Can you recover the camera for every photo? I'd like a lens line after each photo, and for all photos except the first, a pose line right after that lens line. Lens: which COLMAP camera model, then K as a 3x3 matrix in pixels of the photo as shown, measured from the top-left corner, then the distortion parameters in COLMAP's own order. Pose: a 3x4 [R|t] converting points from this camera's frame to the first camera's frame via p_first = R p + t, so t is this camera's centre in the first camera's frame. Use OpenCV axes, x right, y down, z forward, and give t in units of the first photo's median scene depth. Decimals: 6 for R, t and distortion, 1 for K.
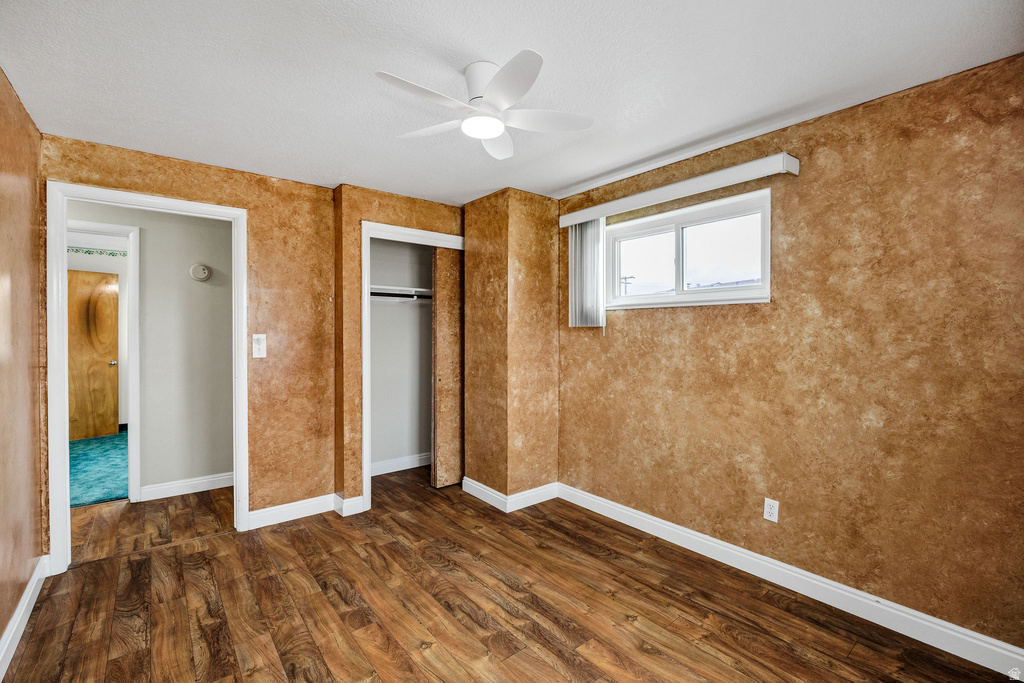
lens RADIAL K [[460.5, 0, 507.3], [0, 460.5, 337.4], [0, 0, 1]] dist [-0.017948, 0.000000]
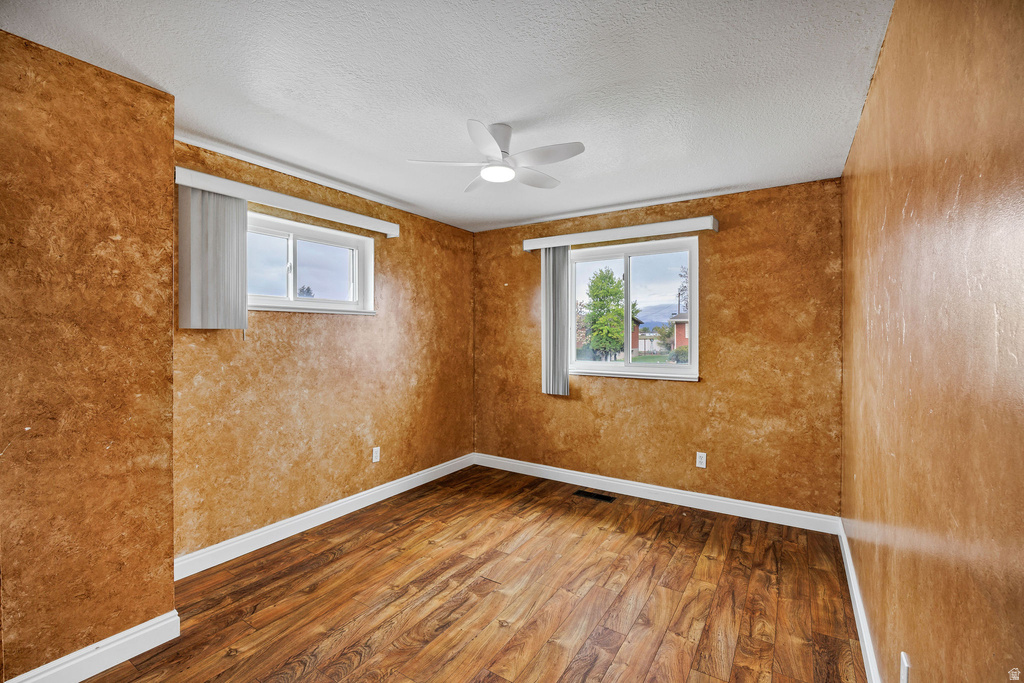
lens RADIAL K [[460.5, 0, 507.3], [0, 460.5, 337.4], [0, 0, 1]] dist [-0.017948, 0.000000]
pose [[-0.339815, -0.007433, 0.940463, -0.911211], [0.007940, 0.999910, 0.010772, -0.017434], [-0.940459, 0.011127, -0.339726, 1.023997]]
